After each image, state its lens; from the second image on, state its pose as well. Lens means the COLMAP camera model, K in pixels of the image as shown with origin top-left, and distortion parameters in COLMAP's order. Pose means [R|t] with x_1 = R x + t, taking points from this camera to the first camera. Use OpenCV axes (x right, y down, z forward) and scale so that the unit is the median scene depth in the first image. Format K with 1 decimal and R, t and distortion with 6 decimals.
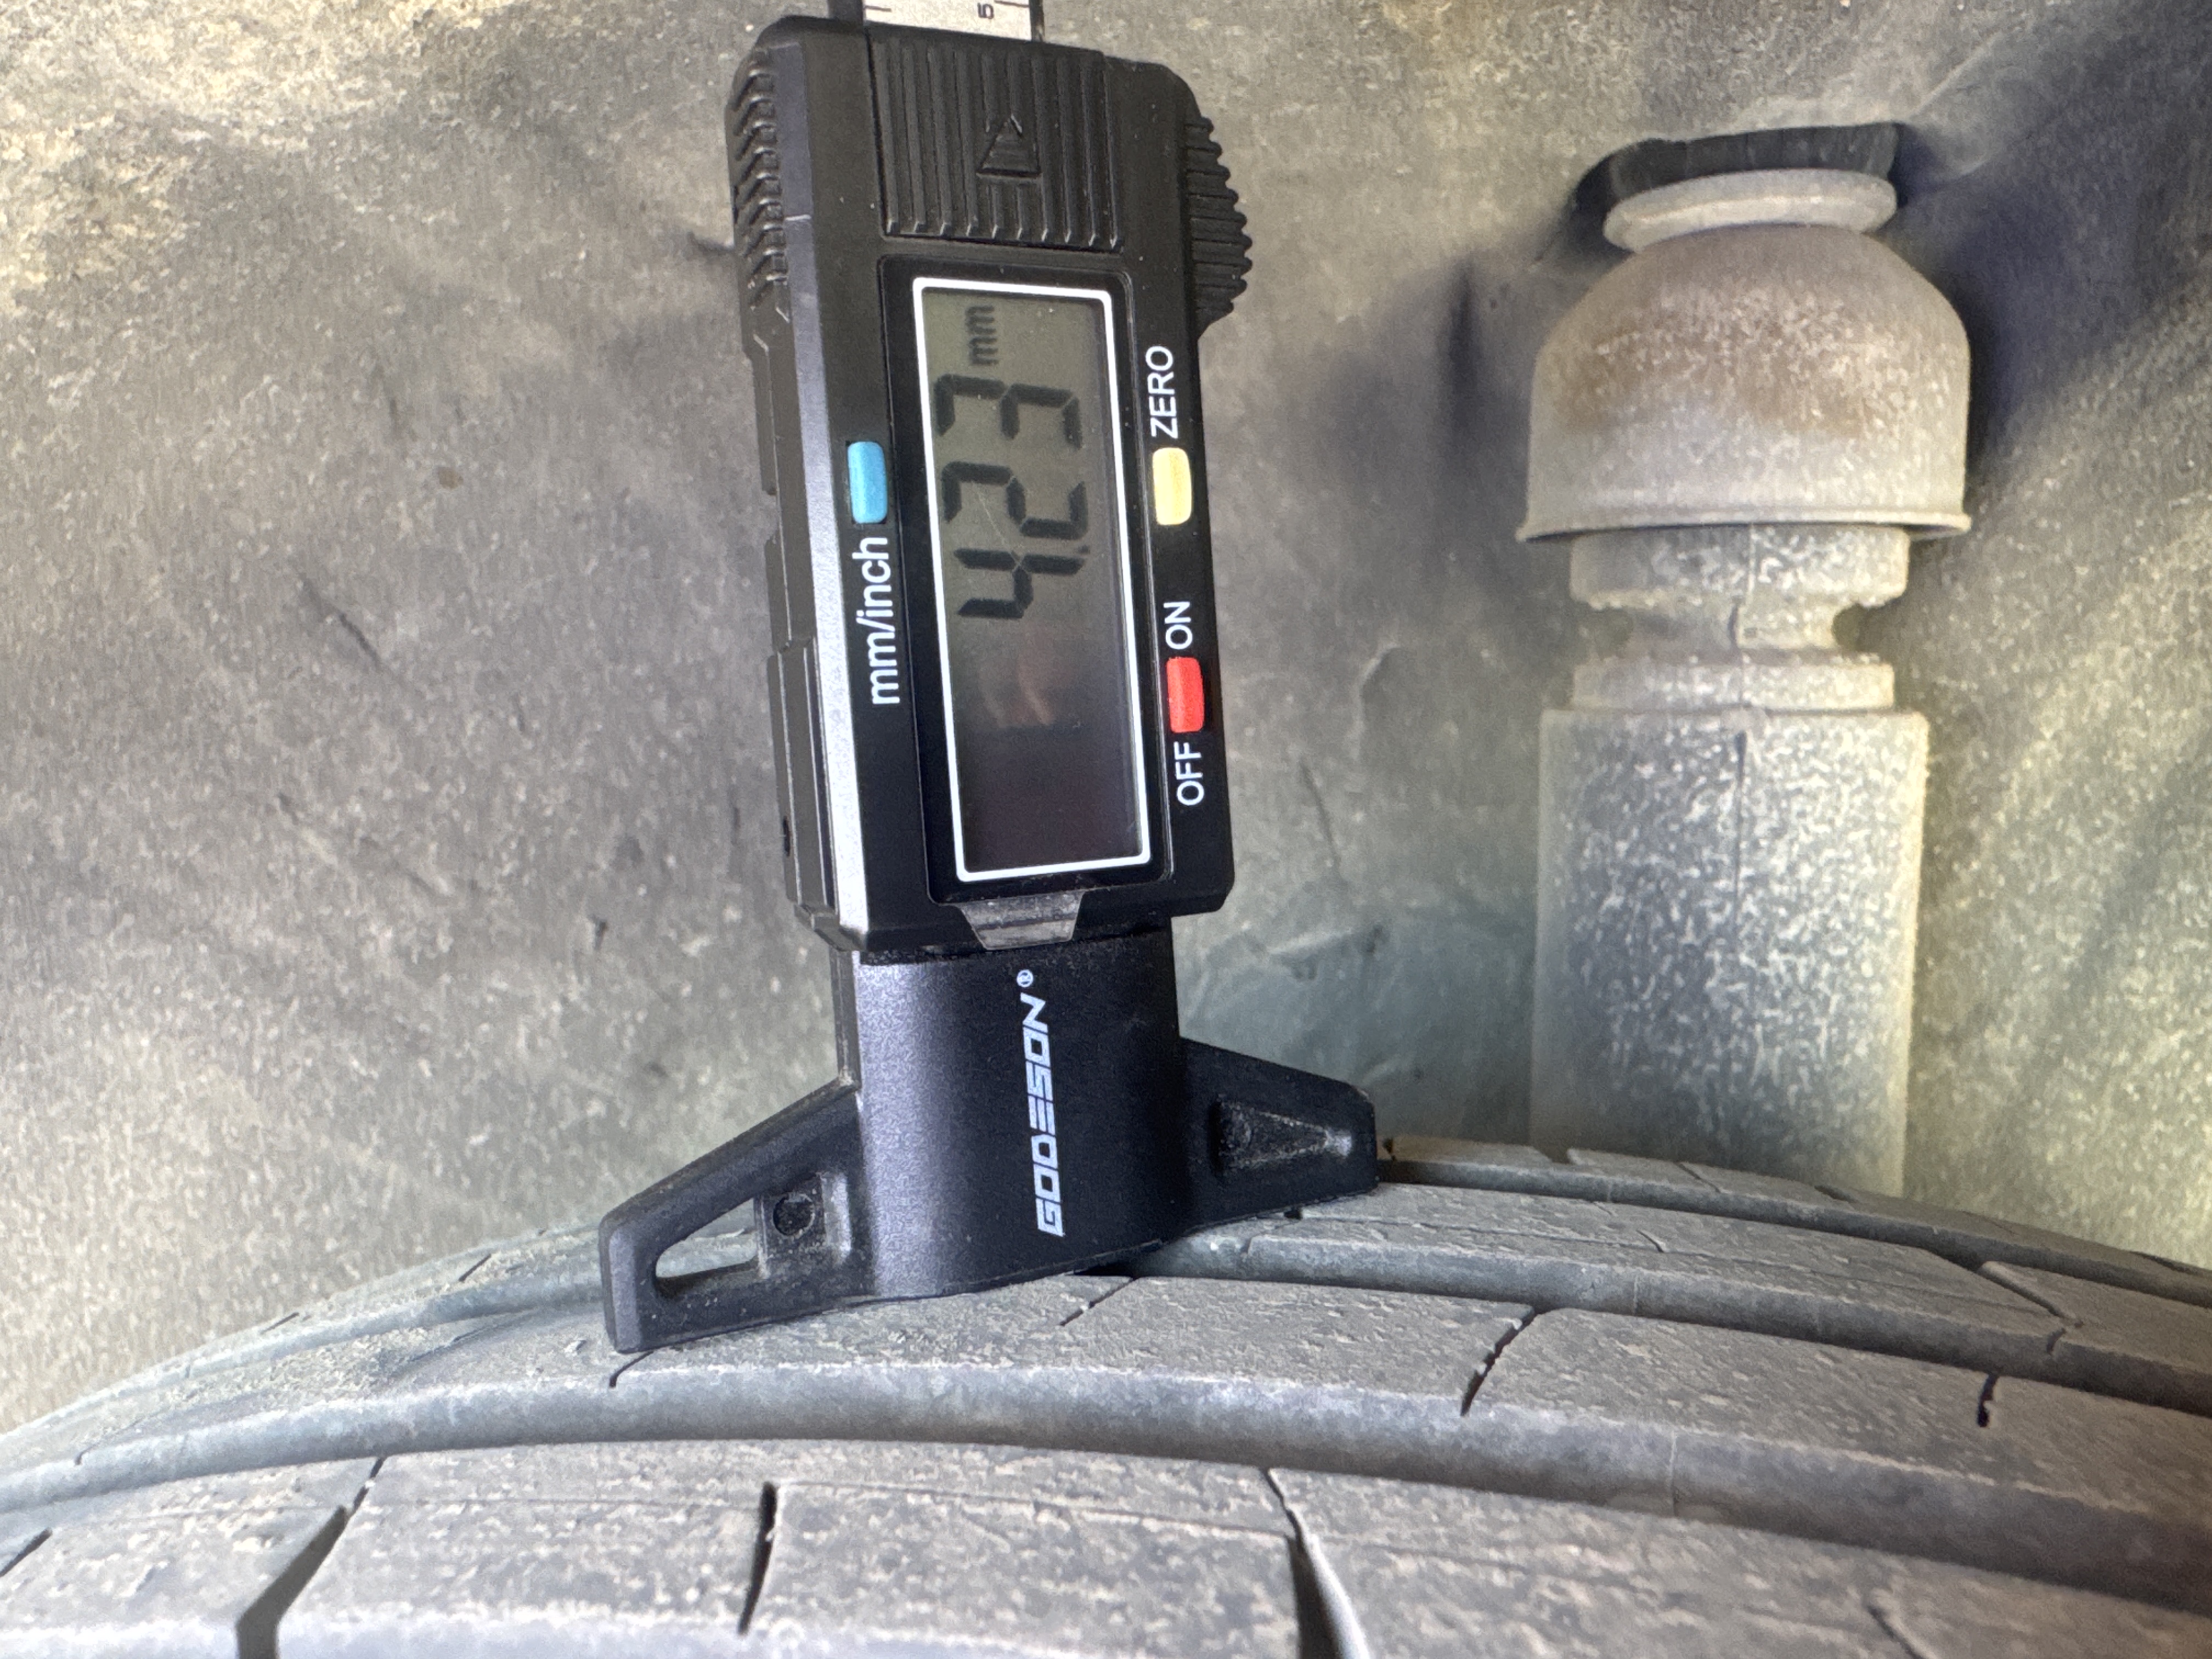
lens RADIAL K [[1584.1, 0, 1104.7], [0, 1584.1, 833.7], [0, 0, 1]] dist [0.001935, -0.048661]
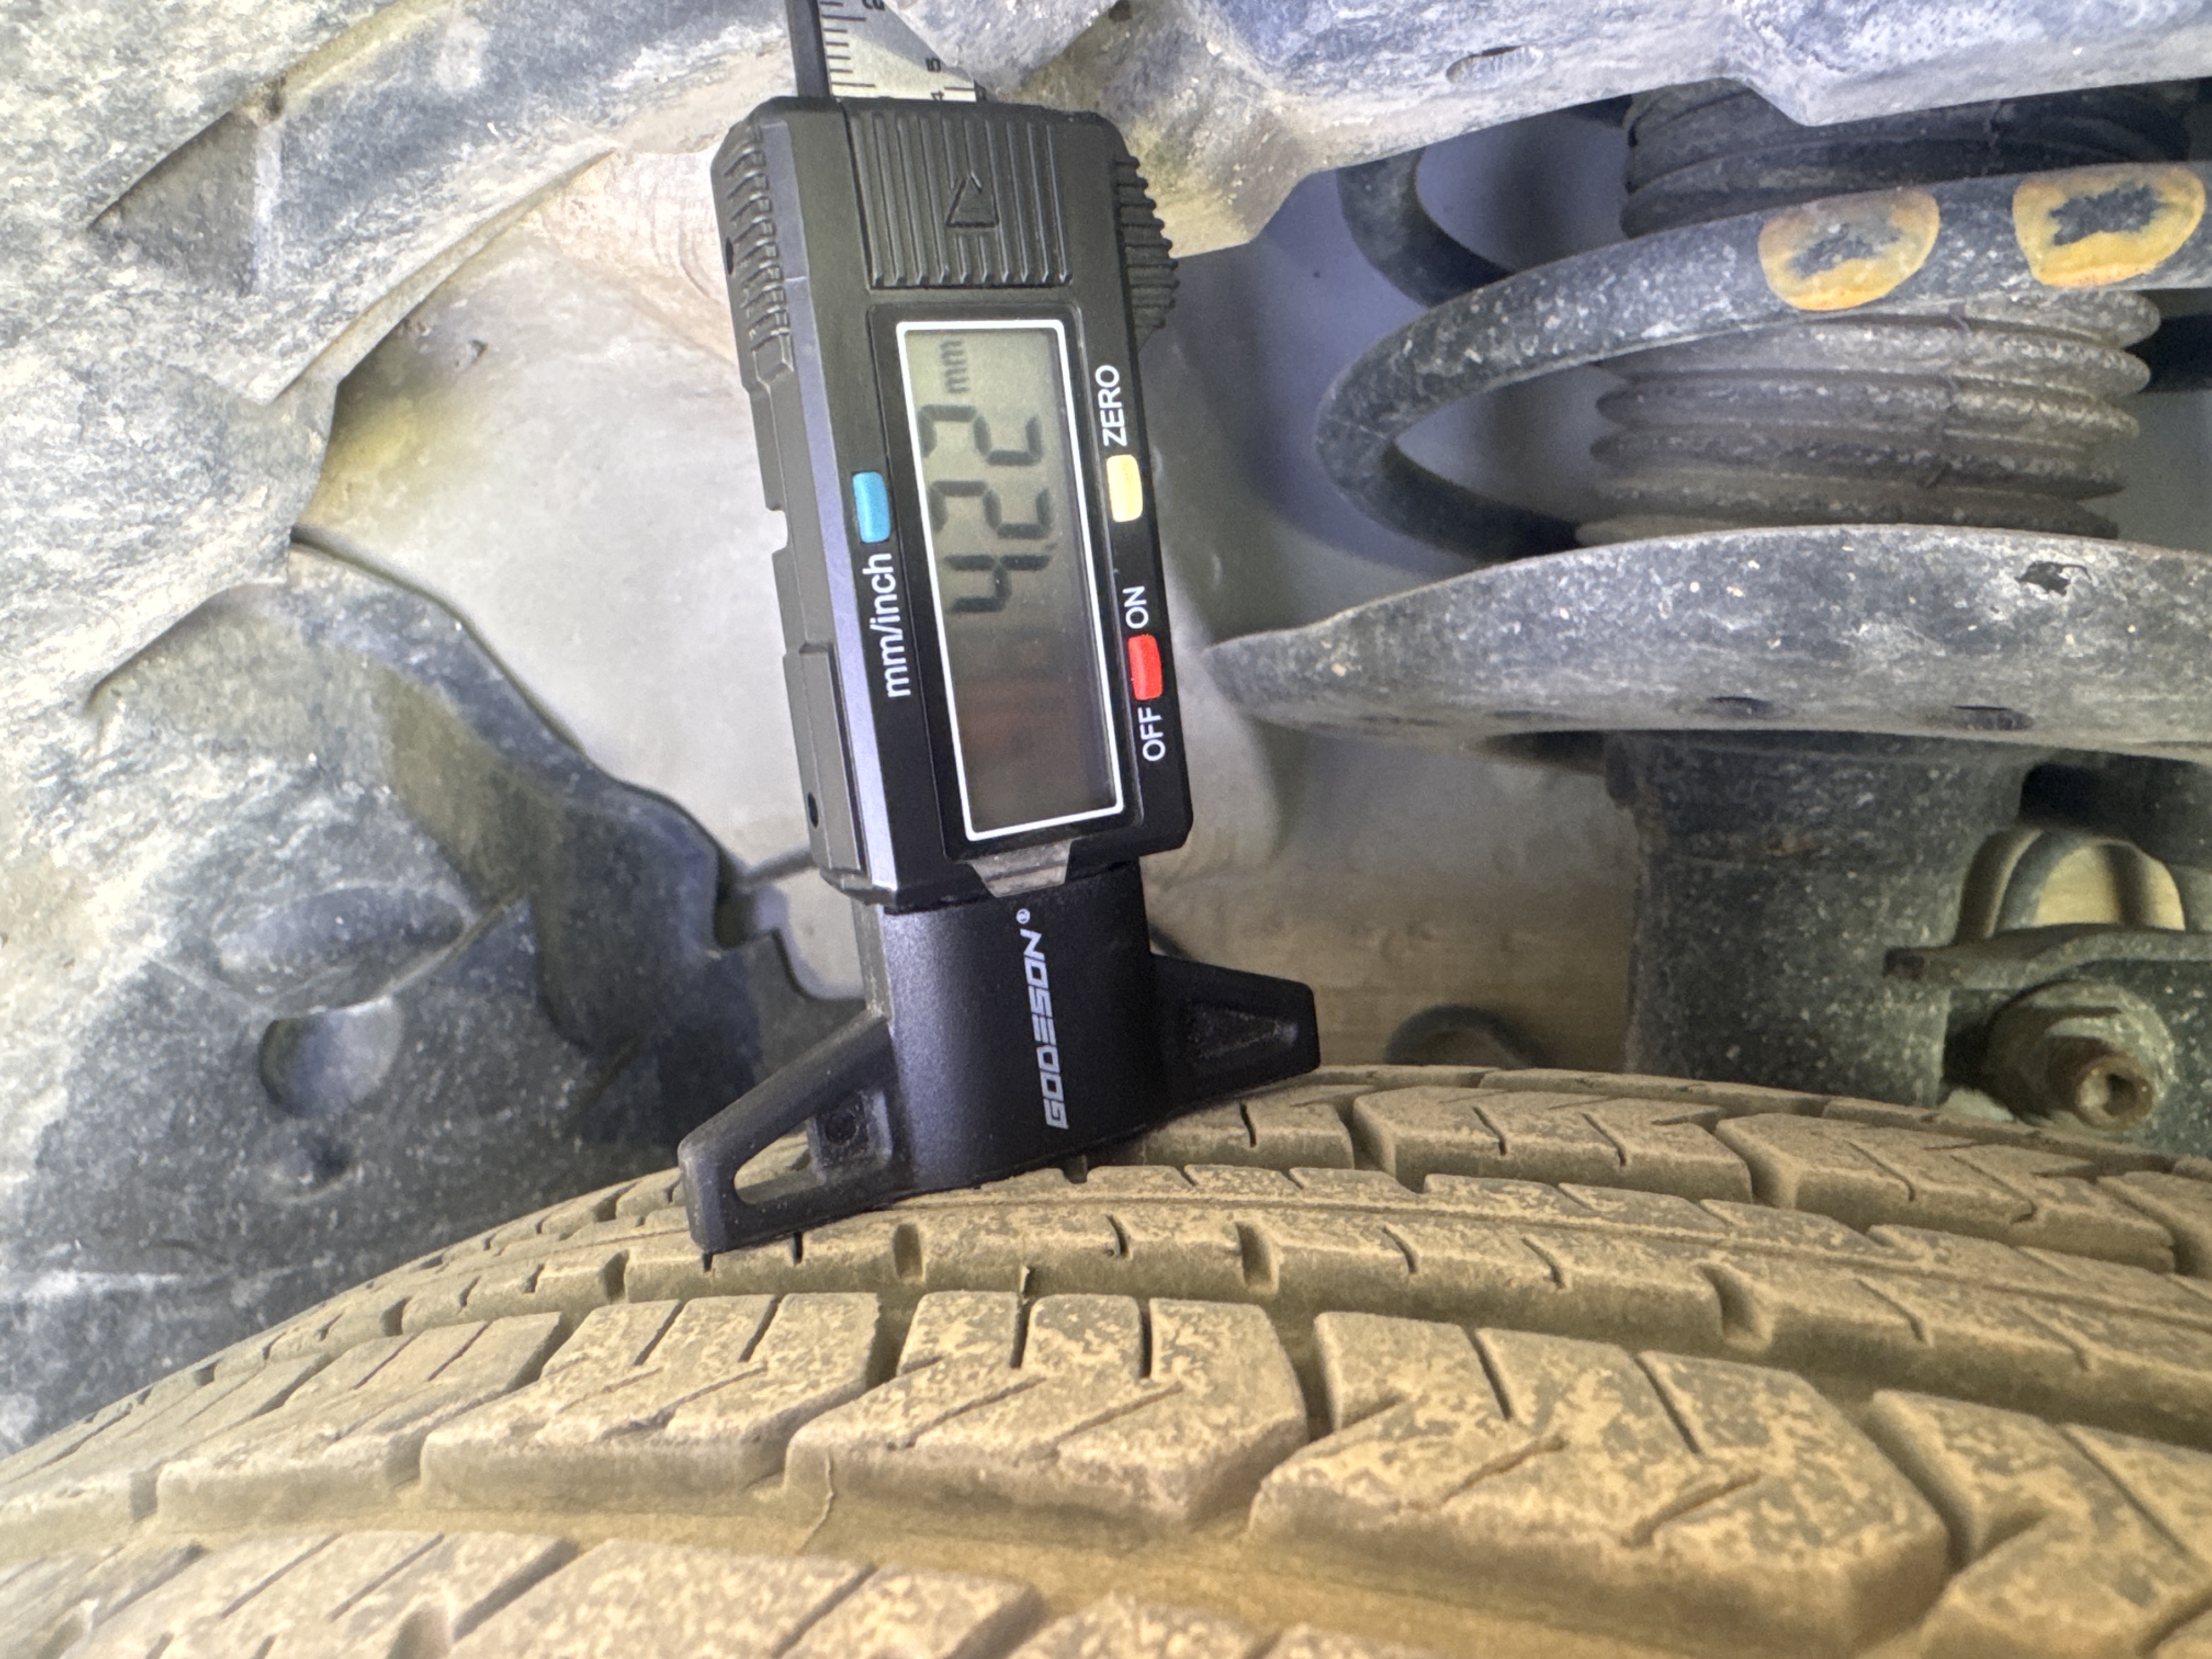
lens RADIAL K [[1584.1, 0, 1102.7], [0, 1584.1, 832.6], [0, 0, 1]] dist [0.001935, -0.048661]
pose [[0.995440, -0.063569, 0.071114, -0.072217], [0.057978, 0.995259, 0.078091, -0.059649], [-0.075741, -0.073612, 0.994407, -0.172335]]
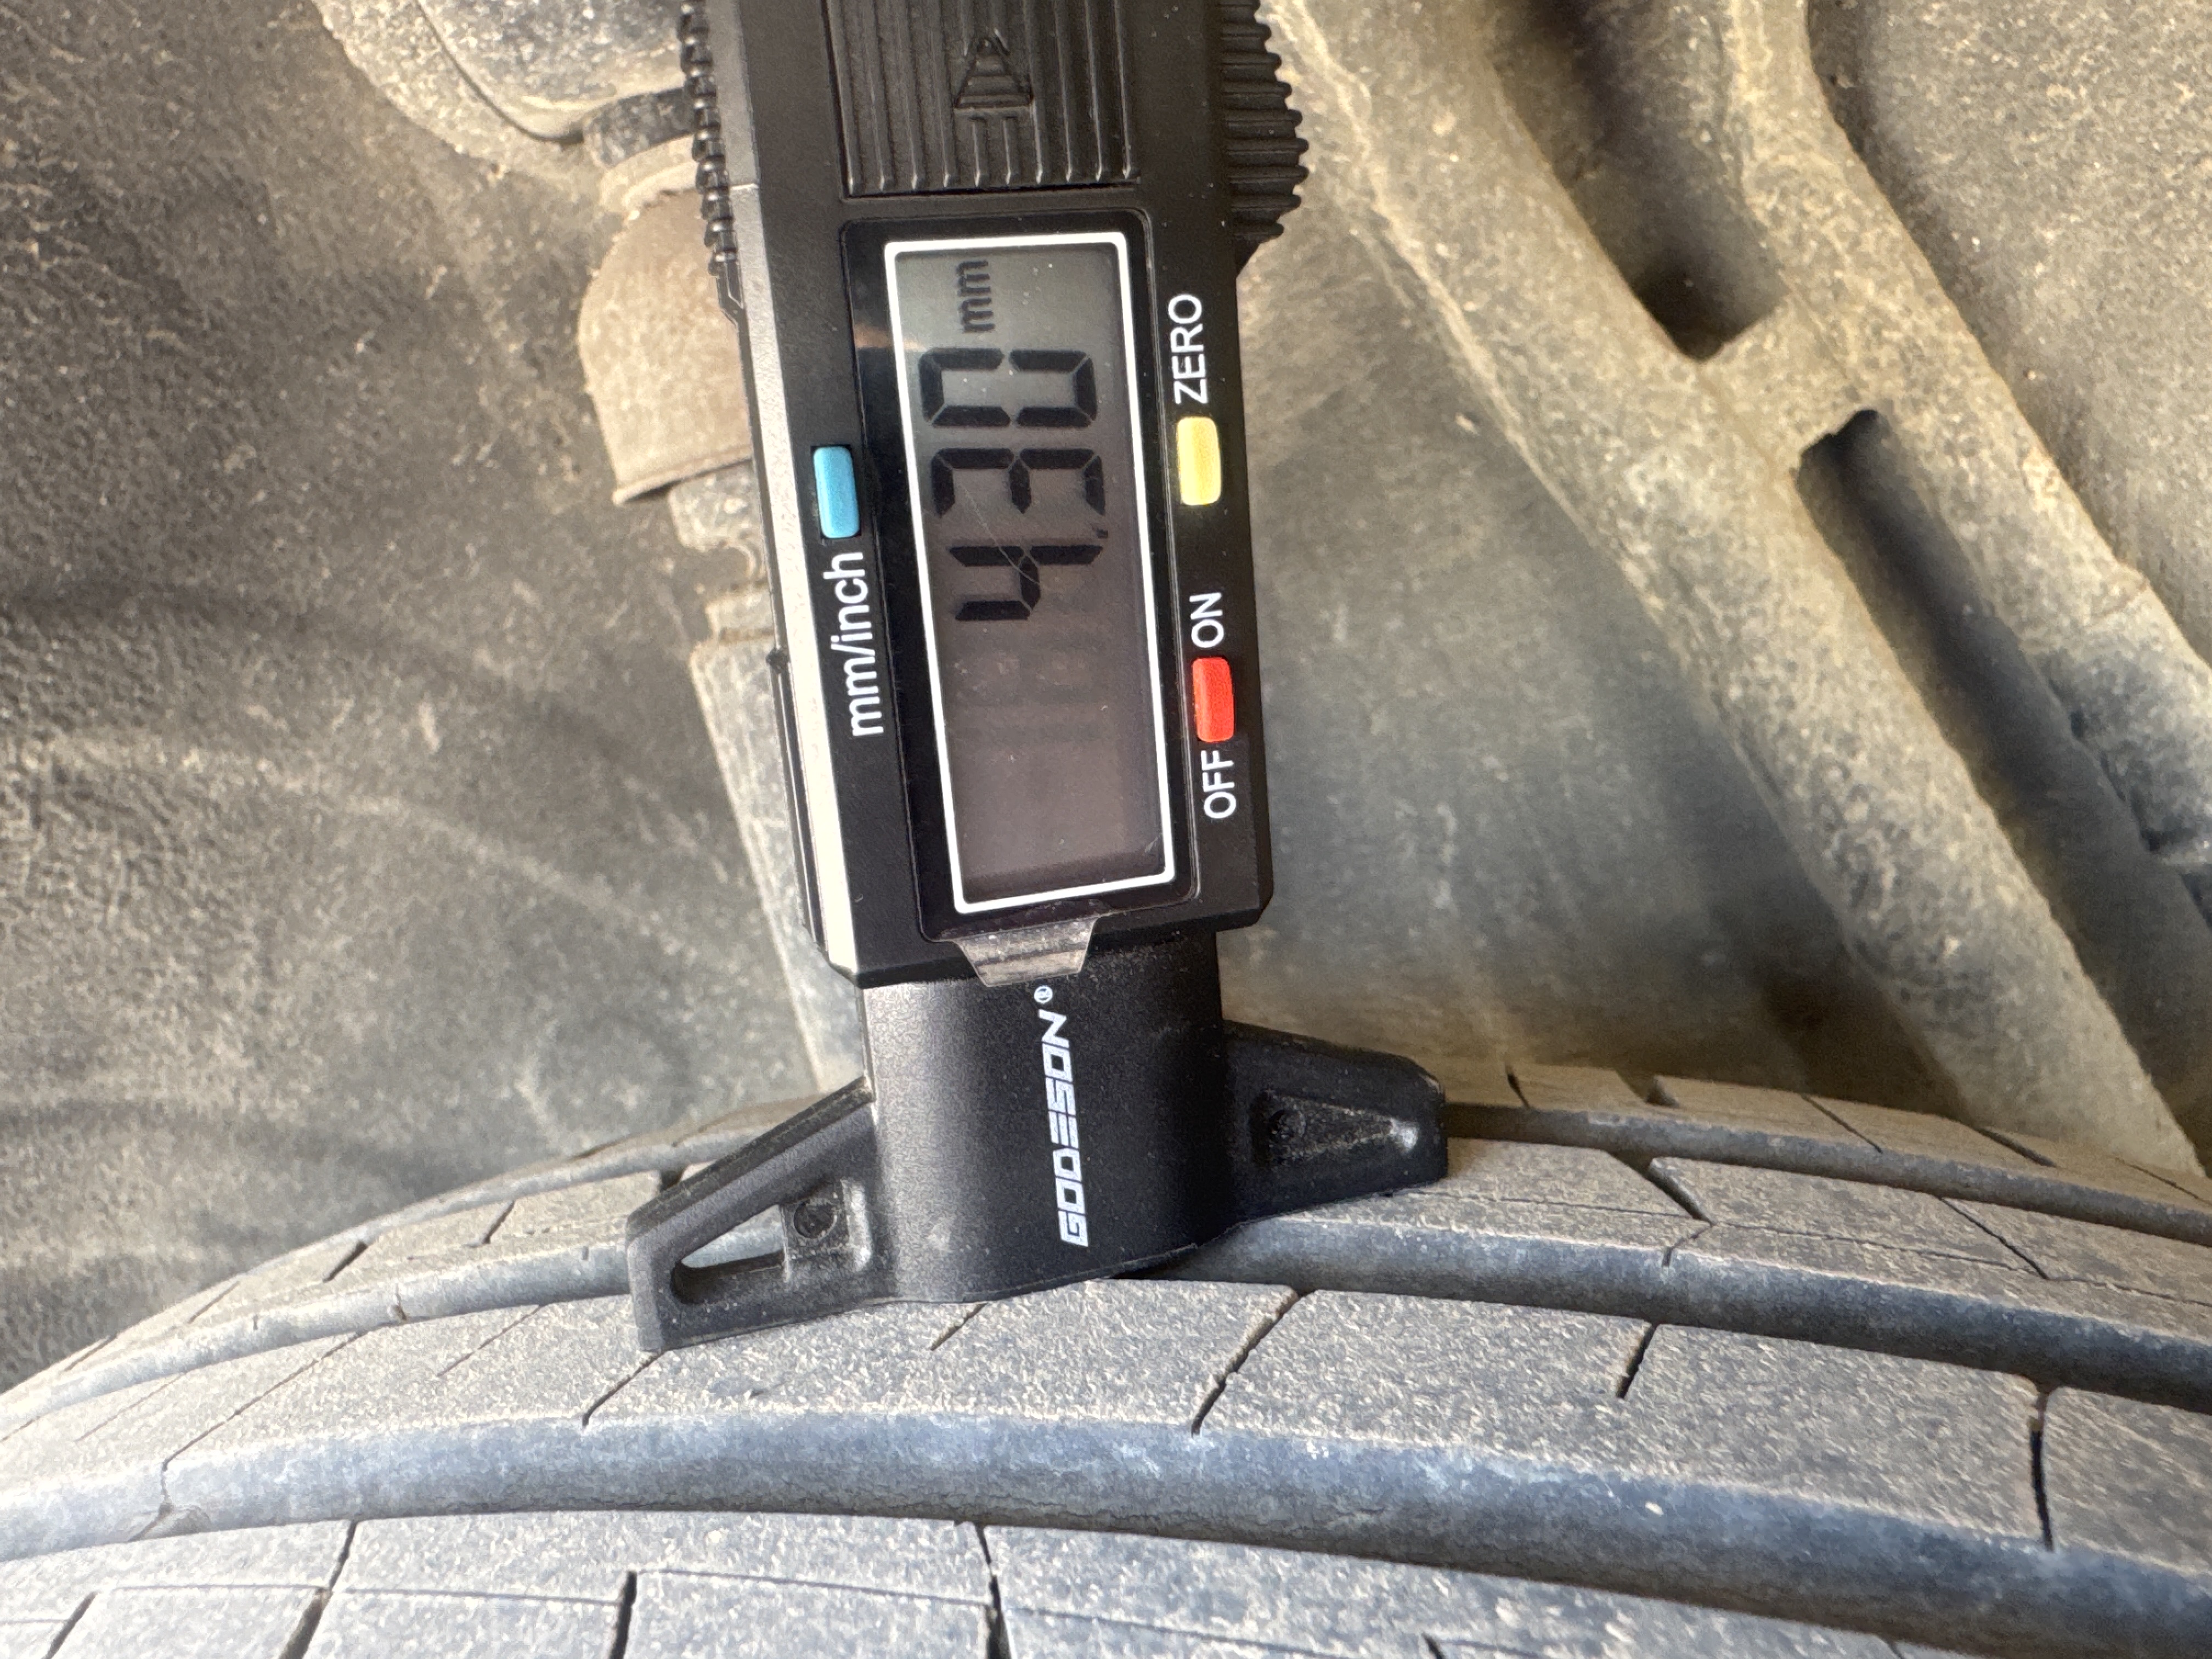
lens RADIAL K [[1584.1, 0, 1102.8], [0, 1584.1, 834.1], [0, 0, 1]] dist [0.001935, -0.048661]
pose [[0.986861, 0.026059, -0.159457, 0.134619], [0.005727, 0.980647, 0.195701, -0.189833], [0.161470, -0.194043, 0.967613, 0.110134]]
